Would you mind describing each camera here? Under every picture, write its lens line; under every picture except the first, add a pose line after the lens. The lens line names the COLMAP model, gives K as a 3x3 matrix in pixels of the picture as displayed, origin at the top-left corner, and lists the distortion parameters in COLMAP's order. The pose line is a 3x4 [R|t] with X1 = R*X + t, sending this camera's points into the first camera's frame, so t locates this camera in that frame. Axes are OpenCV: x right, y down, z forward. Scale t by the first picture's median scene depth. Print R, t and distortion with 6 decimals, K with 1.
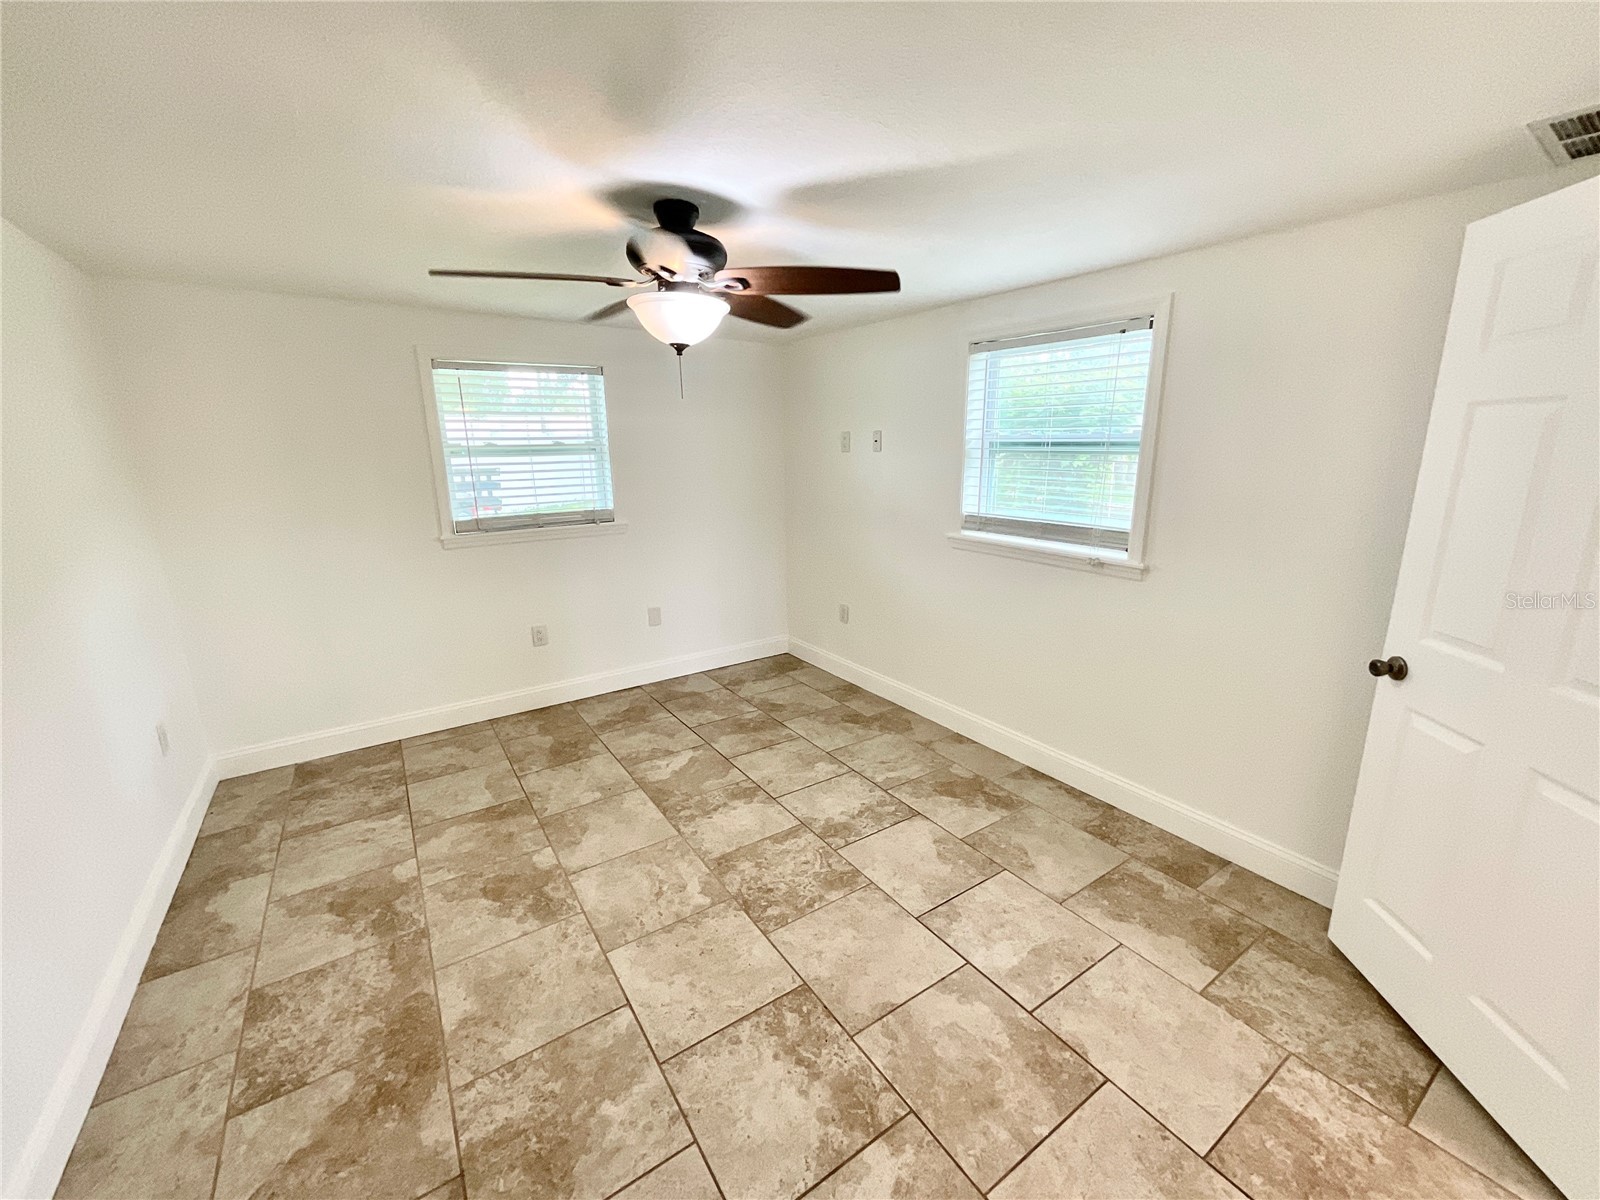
lens RADIAL K [[652.2, 0, 802.1], [0, 652.2, 599.2], [0, 0, 1]] dist [-0.000519, 0.000573]
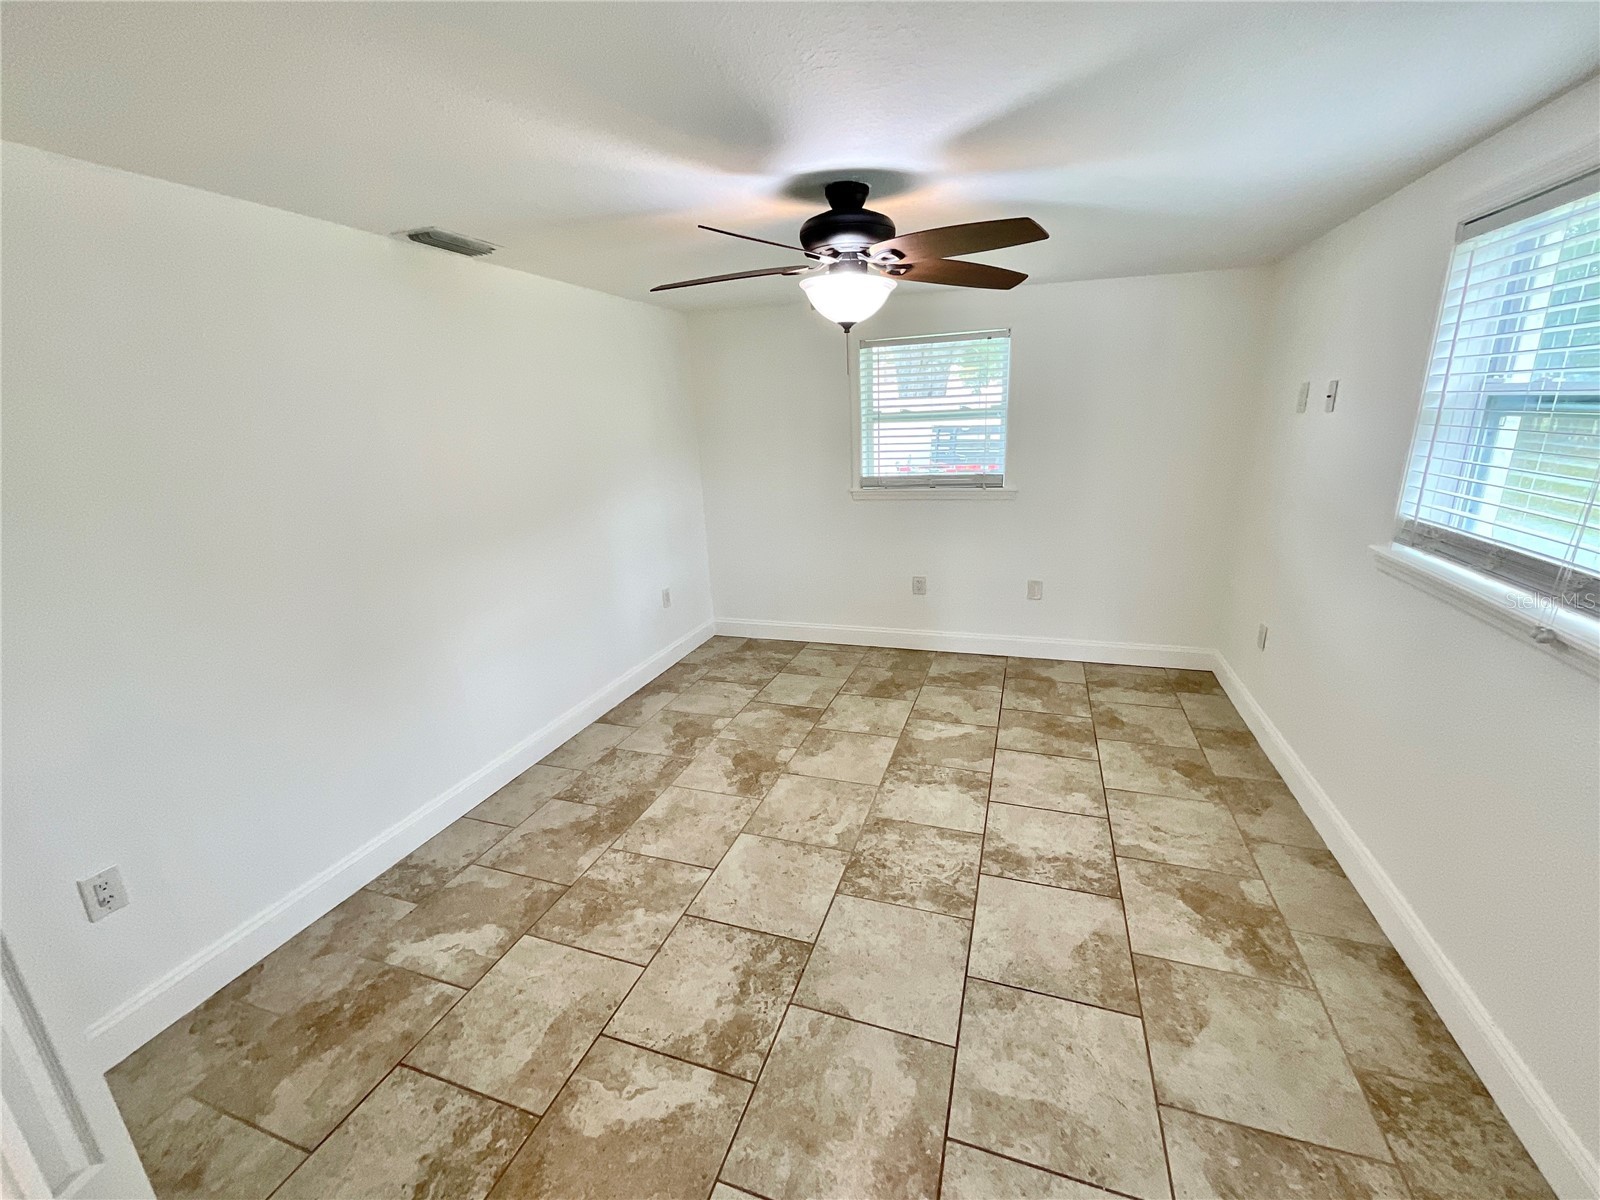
lens RADIAL K [[652.2, 0, 802.1], [0, 652.2, 599.2], [0, 0, 1]] dist [-0.000519, 0.000573]
pose [[0.602628, 0.206809, -0.770759, 0.459121], [-0.154149, 0.977813, 0.141842, -0.065053], [0.782992, 0.033333, 0.621137, 0.212940]]
